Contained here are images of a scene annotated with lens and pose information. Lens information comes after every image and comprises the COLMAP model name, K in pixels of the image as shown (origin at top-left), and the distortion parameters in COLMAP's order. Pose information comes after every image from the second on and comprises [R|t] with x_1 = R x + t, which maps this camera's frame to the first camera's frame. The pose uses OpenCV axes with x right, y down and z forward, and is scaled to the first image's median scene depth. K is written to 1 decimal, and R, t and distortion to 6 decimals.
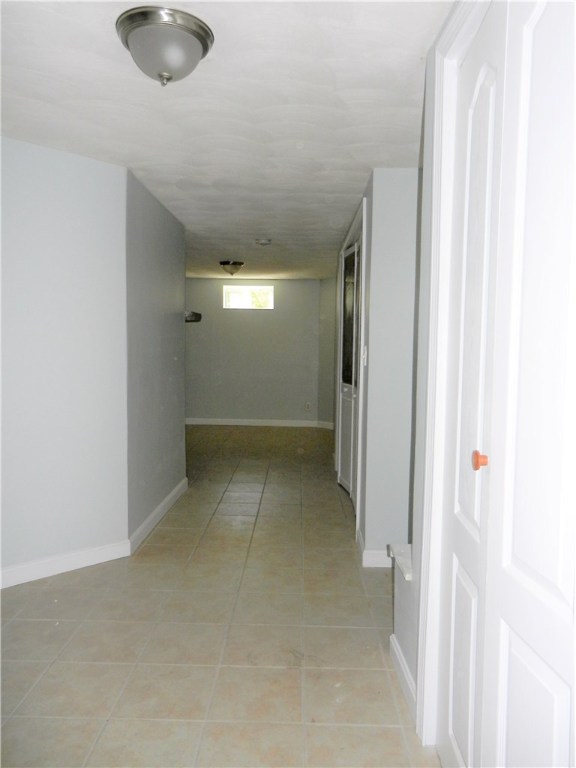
lens RADIAL K [[564.8, 0, 290.4], [0, 564.8, 382.7], [0, 0, 1]] dist [0.001107, -0.006155]
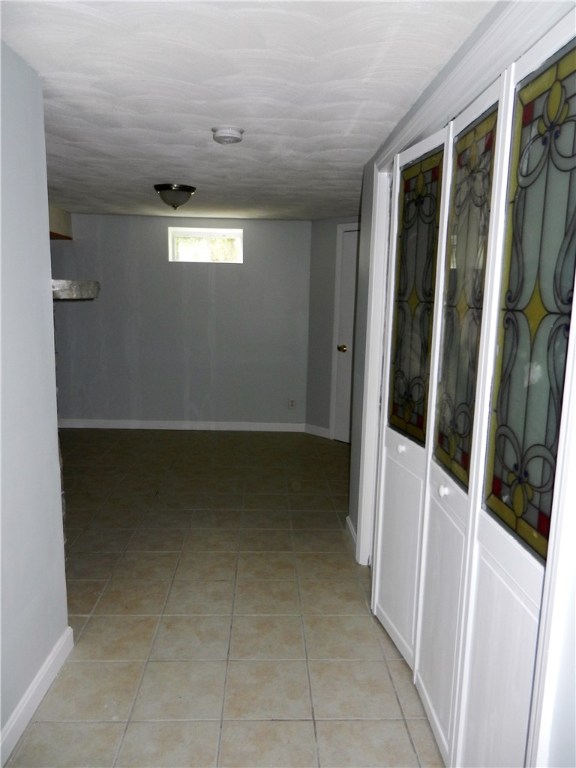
lens RADIAL K [[564.8, 0, 282.8], [0, 564.8, 375.7], [0, 0, 1]] dist [0.001107, -0.006155]
pose [[0.998709, 0.002574, 0.050739, -0.019611], [-0.006592, 0.996838, 0.079189, -0.060253], [-0.050374, -0.079421, 0.995568, 0.374356]]
